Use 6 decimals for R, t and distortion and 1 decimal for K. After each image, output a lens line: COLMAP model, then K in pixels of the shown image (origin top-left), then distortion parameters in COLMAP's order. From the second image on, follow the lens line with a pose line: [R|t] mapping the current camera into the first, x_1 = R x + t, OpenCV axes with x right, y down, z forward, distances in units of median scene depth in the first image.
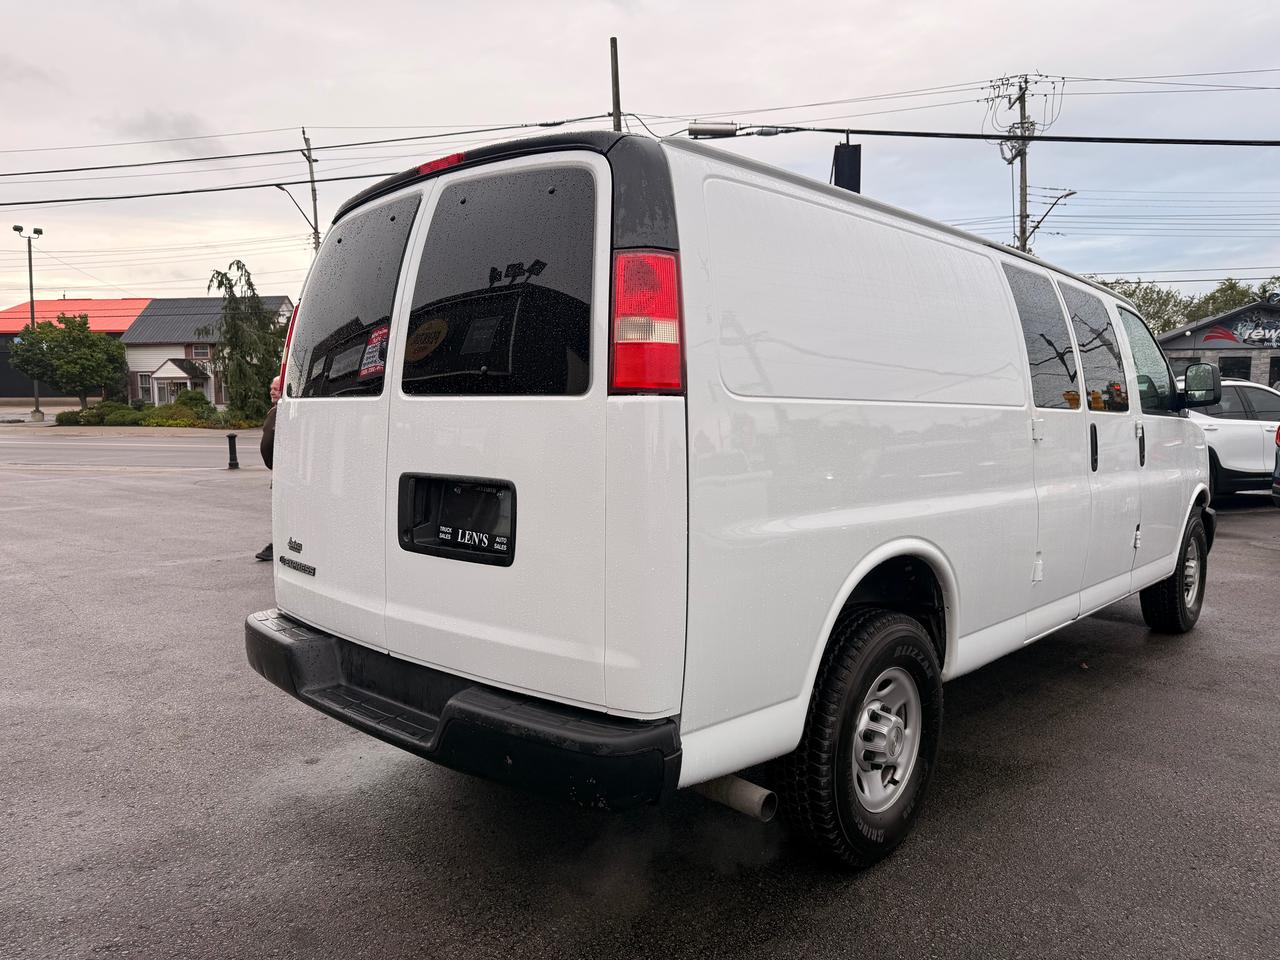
lens RADIAL K [[906.8, 0, 633.0], [0, 906.8, 477.2], [0, 0, 1]] dist [0.058860, -0.070891]
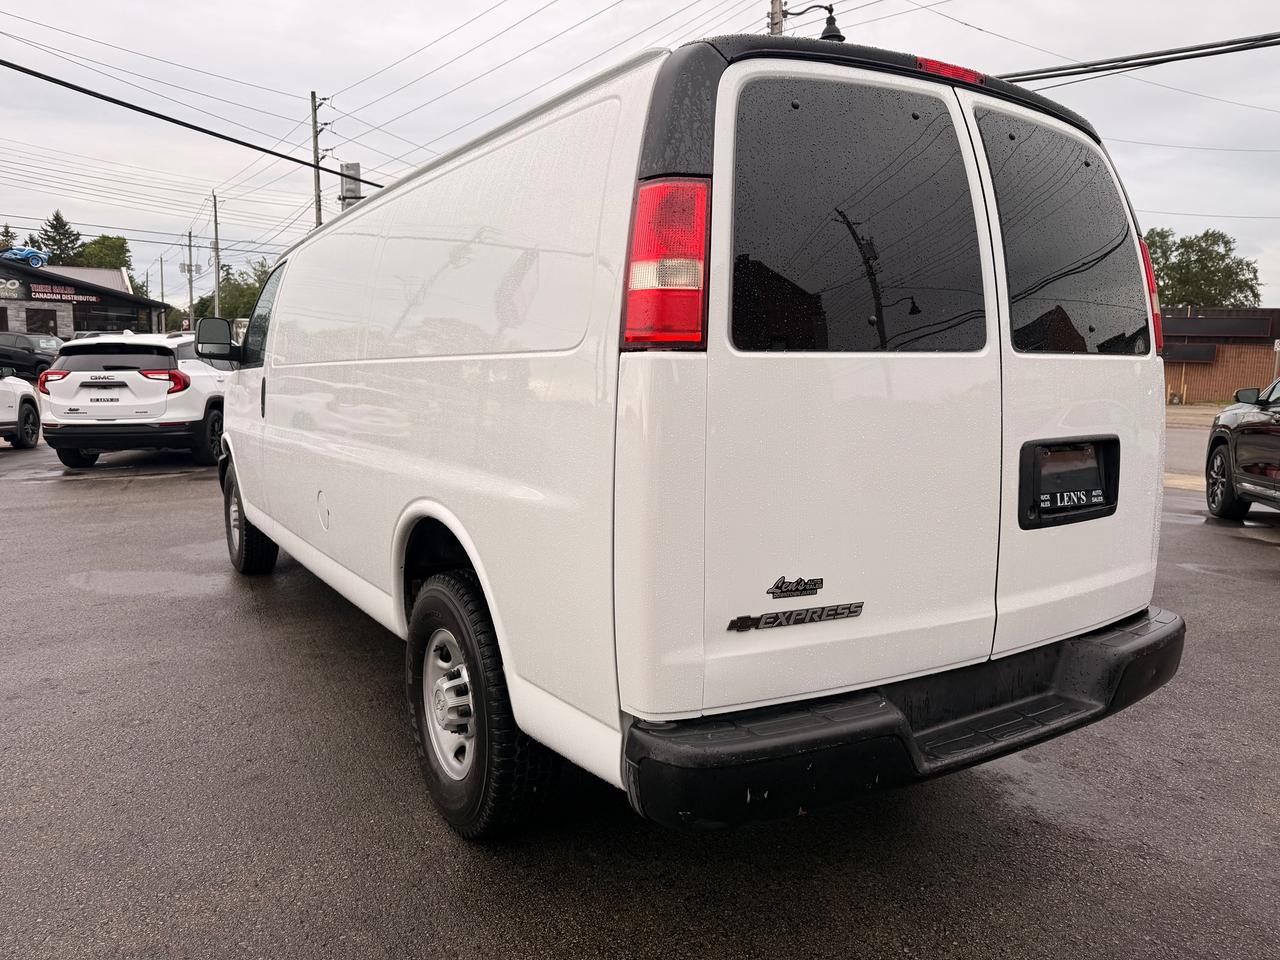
lens RADIAL K [[906.8, 0, 636.5], [0, 906.8, 480.7], [0, 0, 1]] dist [0.058860, -0.070891]
pose [[0.262523, -0.123962, 0.956930, -0.170465], [0.067364, 0.991648, 0.109979, -0.012906], [-0.962571, 0.035591, 0.268682, 0.160192]]
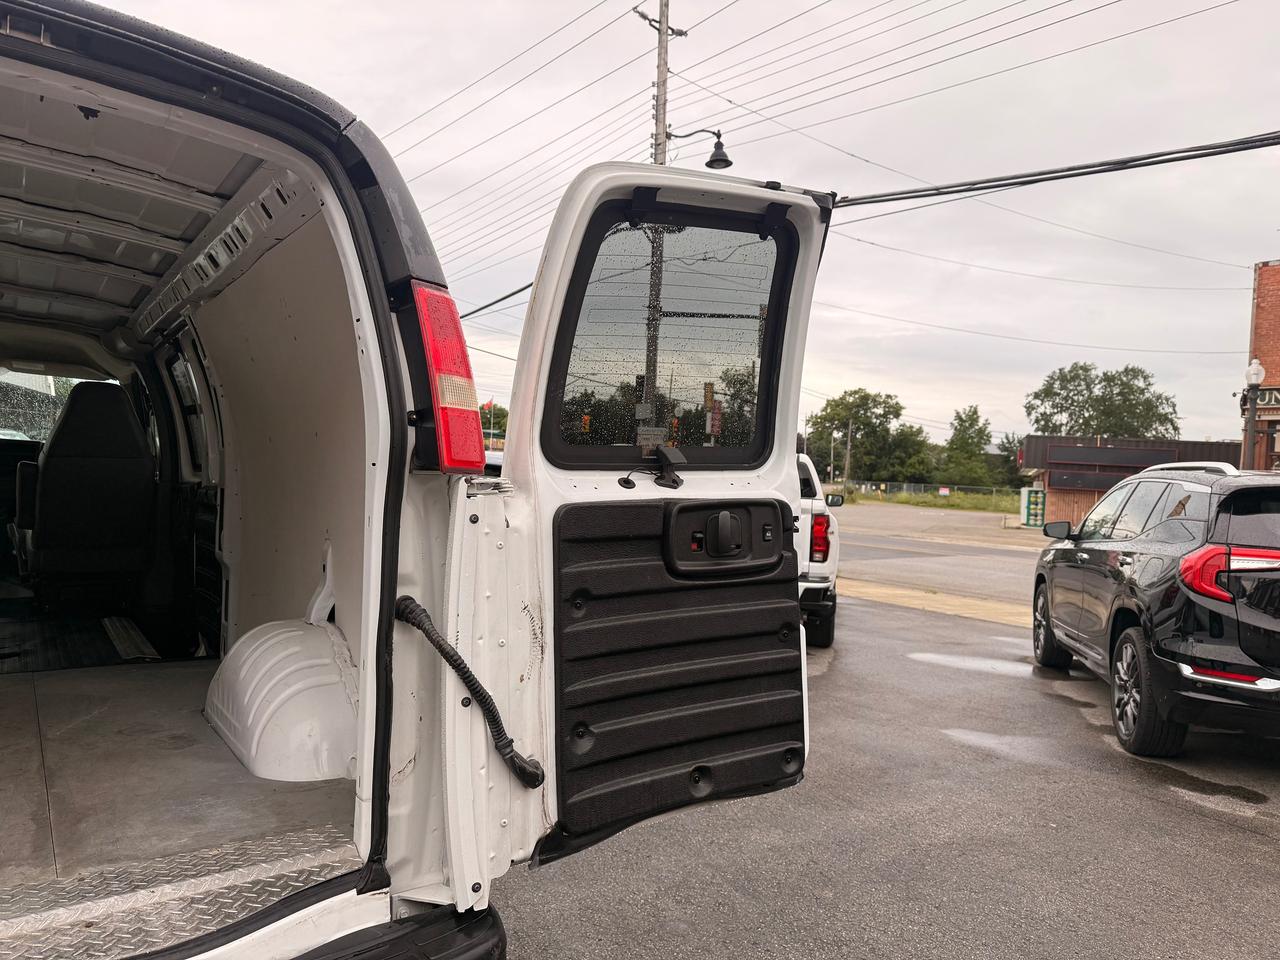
lens RADIAL K [[906.8, 0, 636.9], [0, 906.8, 482.1], [0, 0, 1]] dist [0.058860, -0.070891]
pose [[0.215452, 0.000647, 0.976514, -0.083519], [0.041527, 0.999089, -0.009824, -0.008593], [-0.975631, 0.042668, 0.215229, 0.081005]]
